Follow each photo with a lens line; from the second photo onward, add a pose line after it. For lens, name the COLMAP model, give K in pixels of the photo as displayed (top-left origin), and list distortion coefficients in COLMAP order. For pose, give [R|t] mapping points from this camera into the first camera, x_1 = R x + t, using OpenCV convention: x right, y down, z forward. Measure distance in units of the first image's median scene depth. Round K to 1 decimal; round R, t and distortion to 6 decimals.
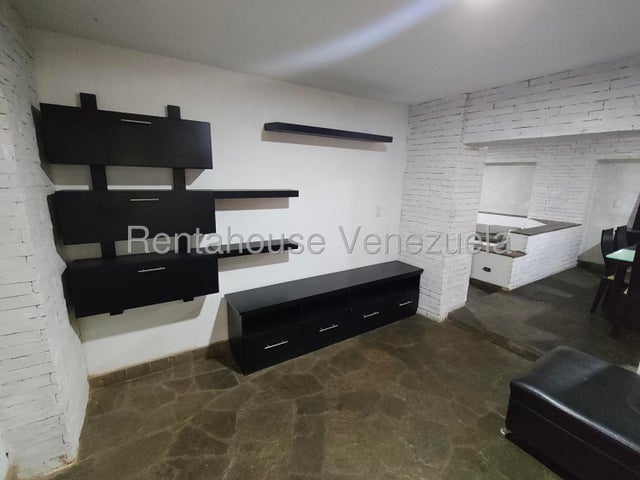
lens RADIAL K [[292.6, 0, 324.2], [0, 292.6, 240.5], [0, 0, 1]] dist [0.007068, -0.001370]
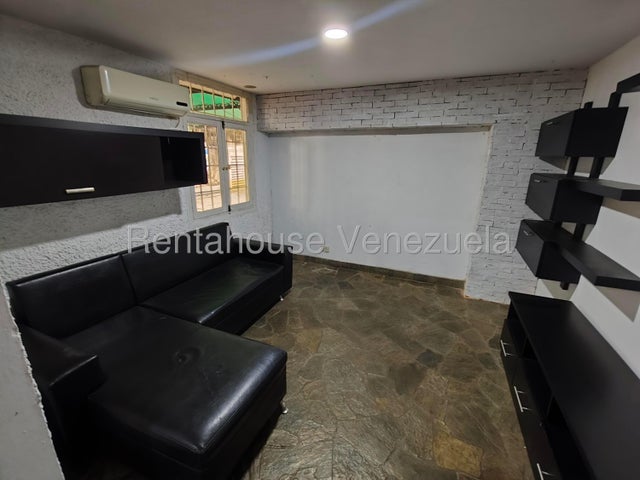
lens RADIAL K [[292.6, 0, 321.1], [0, 292.6, 238.2], [0, 0, 1]] dist [0.007068, -0.001370]
pose [[-0.817230, 0.138502, -0.559422, 0.922689], [-0.156009, 0.881283, 0.446095, -0.324912], [0.554794, 0.451837, -0.698603, 1.385921]]
